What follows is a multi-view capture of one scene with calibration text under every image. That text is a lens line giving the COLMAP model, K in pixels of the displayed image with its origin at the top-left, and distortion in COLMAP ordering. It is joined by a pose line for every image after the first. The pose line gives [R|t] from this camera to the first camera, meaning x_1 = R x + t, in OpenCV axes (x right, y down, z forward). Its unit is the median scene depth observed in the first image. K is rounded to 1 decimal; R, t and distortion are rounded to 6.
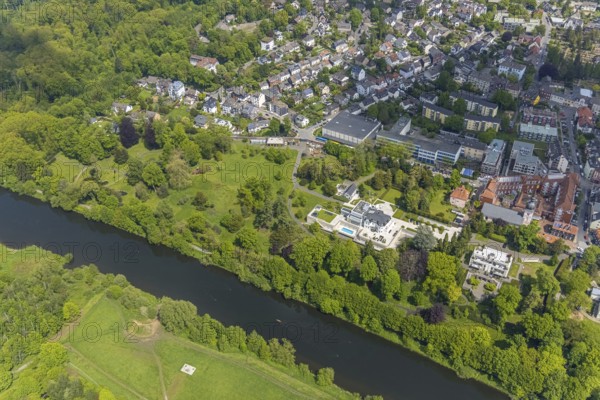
lens RADIAL K [[521.1, 0, 300.0], [0, 521.1, 200.0], [0, 0, 1]] dist [0.011073, 0.005034]
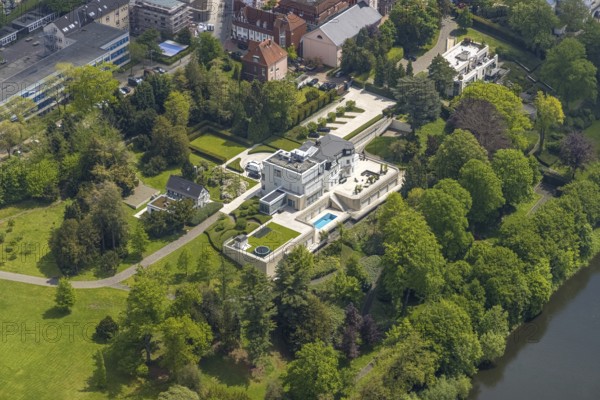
lens RADIAL K [[1699.7, 0, 300.0], [0, 1699.7, 200.0], [0, 0, 1]] dist [0.123224, 0.292749]
pose [[0.083920, -0.475383, 0.875767, -0.997767], [0.617498, 0.714590, 0.328721, -0.374809], [-0.782083, 0.513198, 0.353517, 0.522537]]
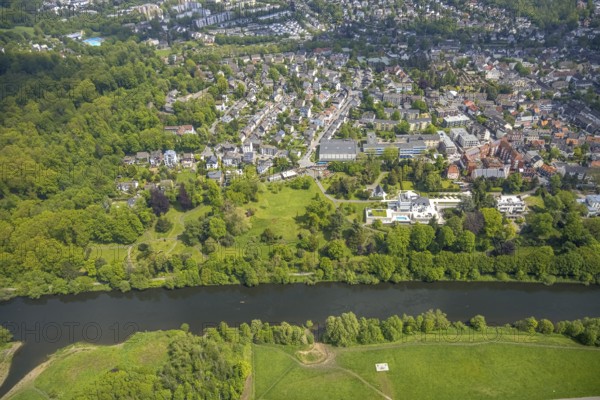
lens RADIAL K [[396.4, 0, 300.0], [0, 396.4, 200.0], [0, 0, 1]] dist [0.006801, 0.000727]
pose [[0.882842, -0.280292, 0.376864, -0.458244], [0.304489, 0.952503, -0.004872, -0.051841], [-0.357599, 0.119052, 0.926256, 0.179622]]
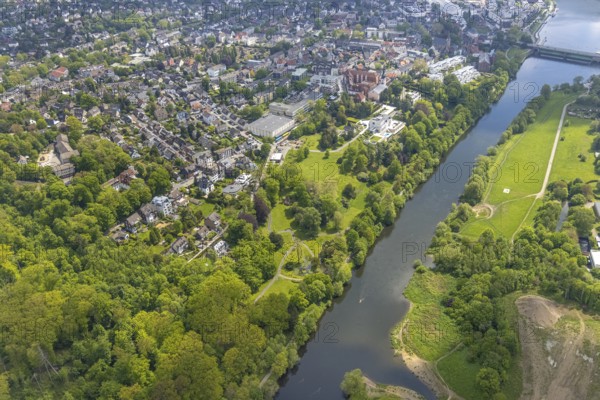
lens RADIAL K [[549.5, 0, 300.0], [0, 549.5, 200.0], [0, 0, 1]] dist [0.007453, 0.006844]
pose [[0.027170, -0.493212, 0.869485, -1.345360], [0.640106, 0.676673, 0.363838, -0.534836], [-0.767806, 0.546677, 0.334093, 0.728044]]
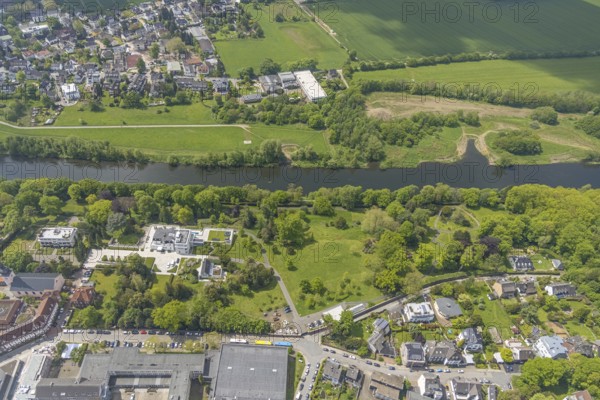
lens RADIAL K [[396.4, 0, 300.0], [0, 396.4, 200.0], [0, 0, 1]] dist [0.006801, 0.000727]
pose [[-0.851082, 0.364000, -0.378369, 0.184282], [-0.341467, 0.163674, 0.925533, -0.779173], [0.398823, 0.916905, -0.015006, 0.996294]]
